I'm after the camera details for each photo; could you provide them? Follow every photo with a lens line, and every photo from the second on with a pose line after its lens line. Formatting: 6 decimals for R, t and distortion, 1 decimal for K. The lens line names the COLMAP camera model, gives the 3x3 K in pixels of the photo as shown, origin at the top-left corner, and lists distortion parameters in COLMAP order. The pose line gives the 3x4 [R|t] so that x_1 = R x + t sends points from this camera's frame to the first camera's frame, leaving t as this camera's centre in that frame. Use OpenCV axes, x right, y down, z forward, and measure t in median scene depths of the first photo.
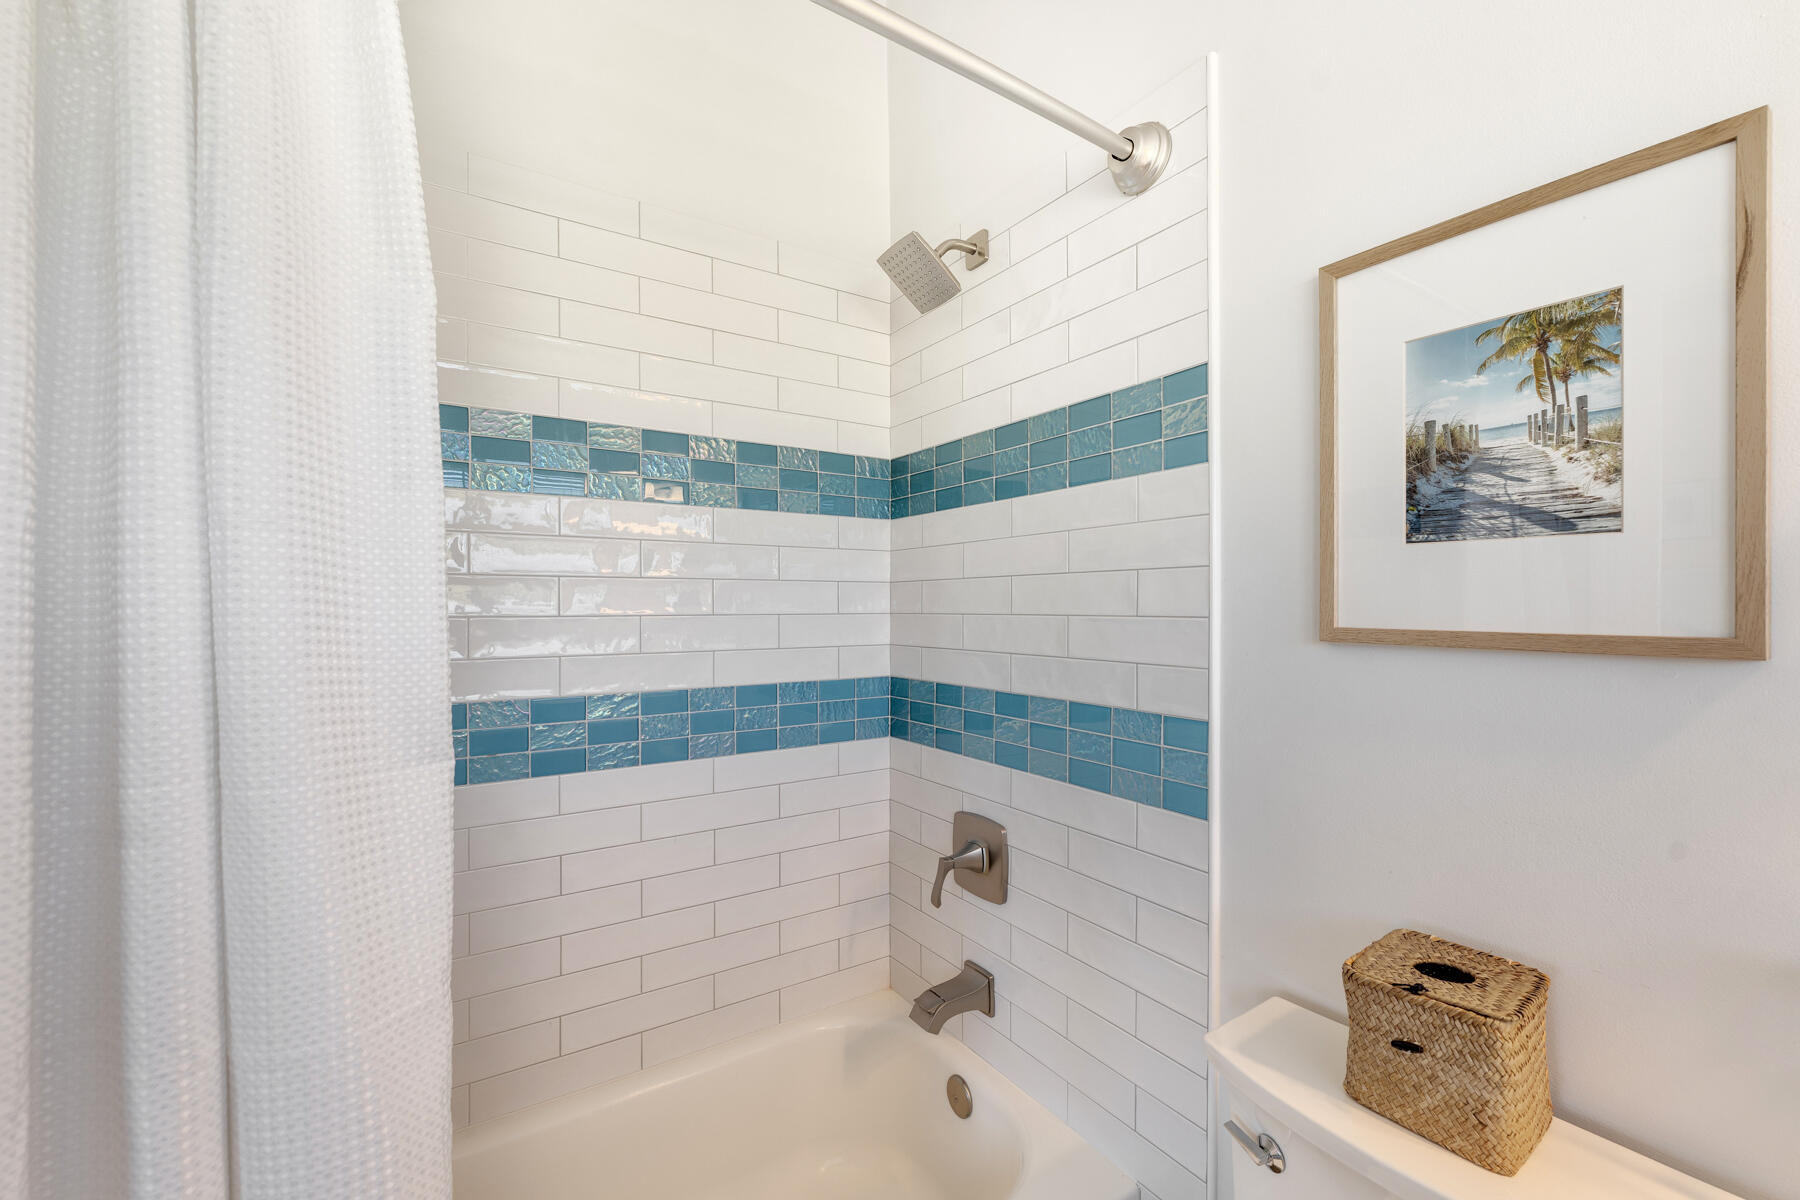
lens RADIAL K [[728.1, 0, 906.4], [0, 728.1, 611.8], [0, 0, 1]] dist [-0.001184, -0.000093]
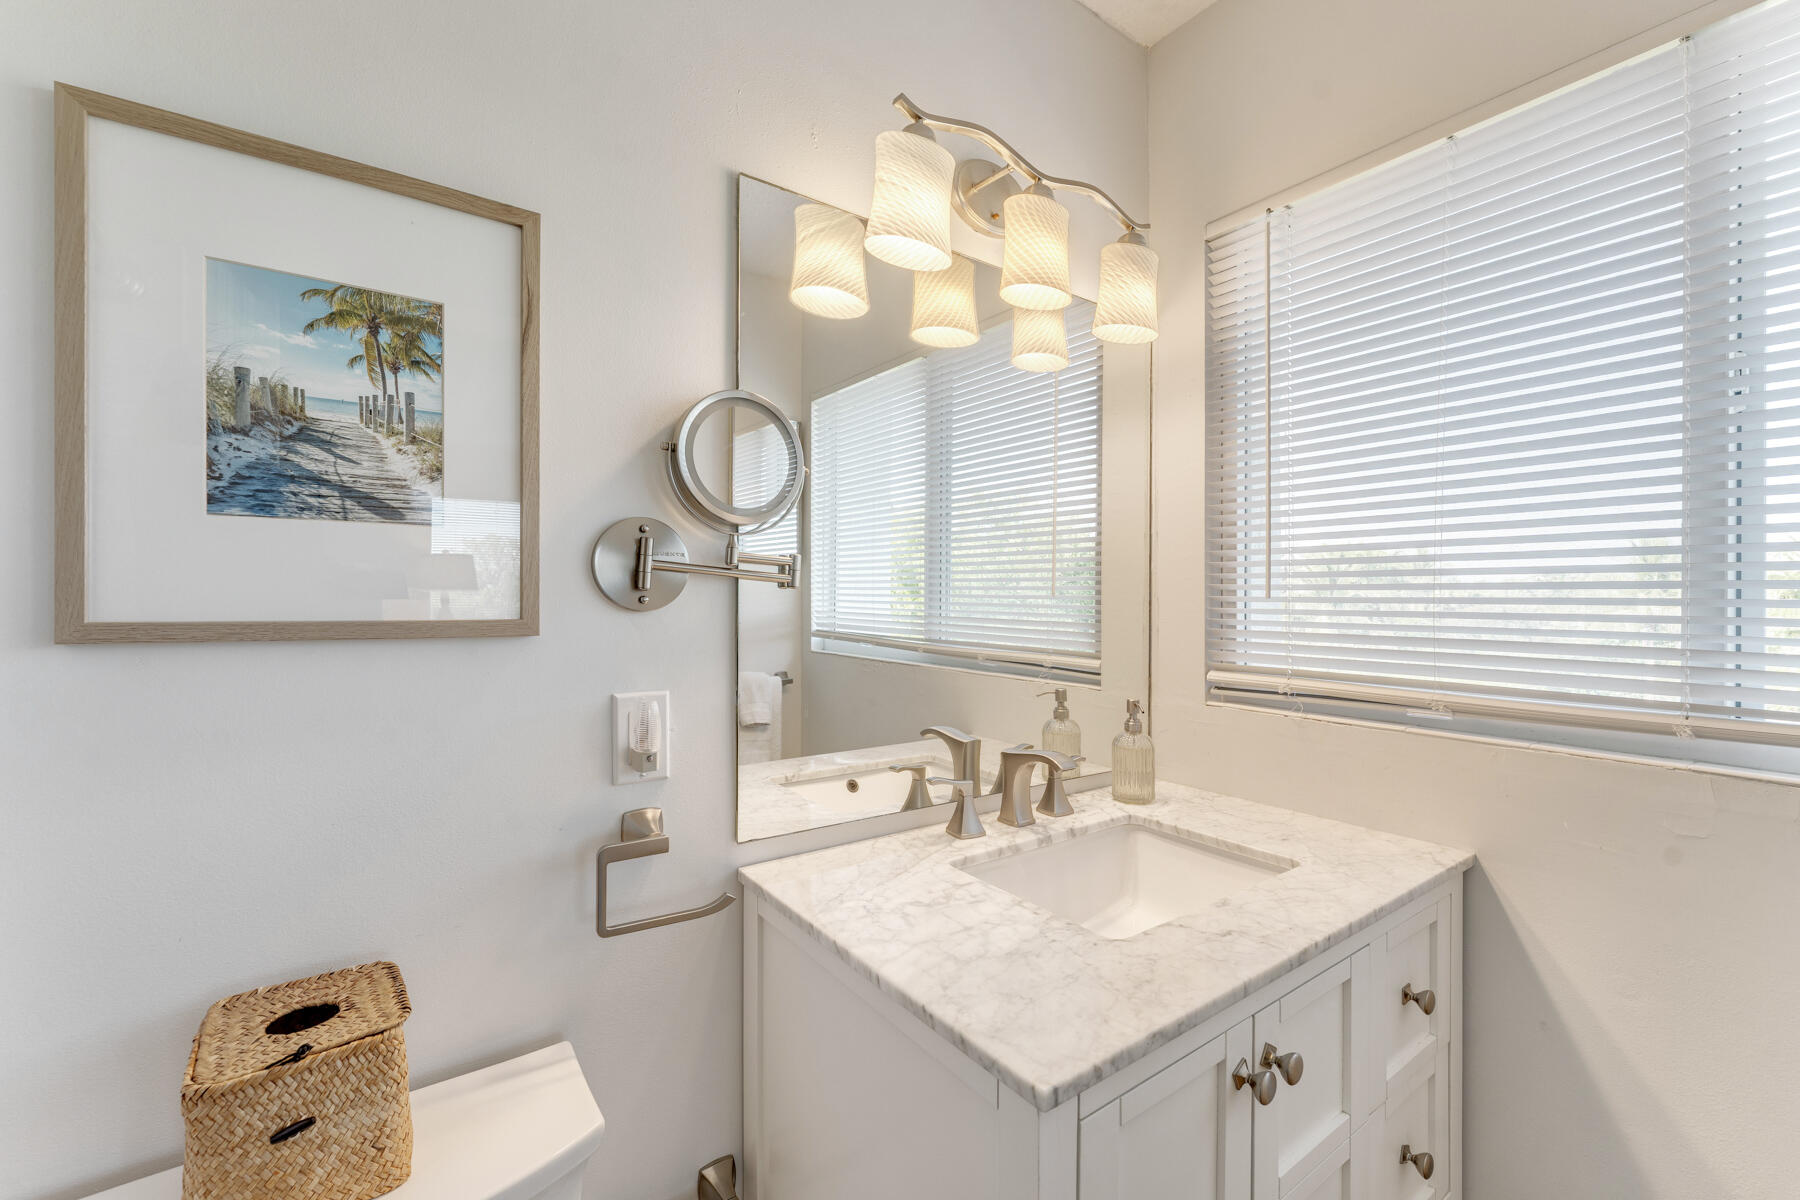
lens RADIAL K [[728.1, 0, 899.8], [0, 728.1, 599.3], [0, 0, 1]] dist [-0.001184, -0.000093]
pose [[0.005721, -0.004917, 0.999972, -0.112392], [0.004287, 0.999979, 0.004892, -0.001157], [-0.999974, 0.004258, 0.005741, 0.282865]]
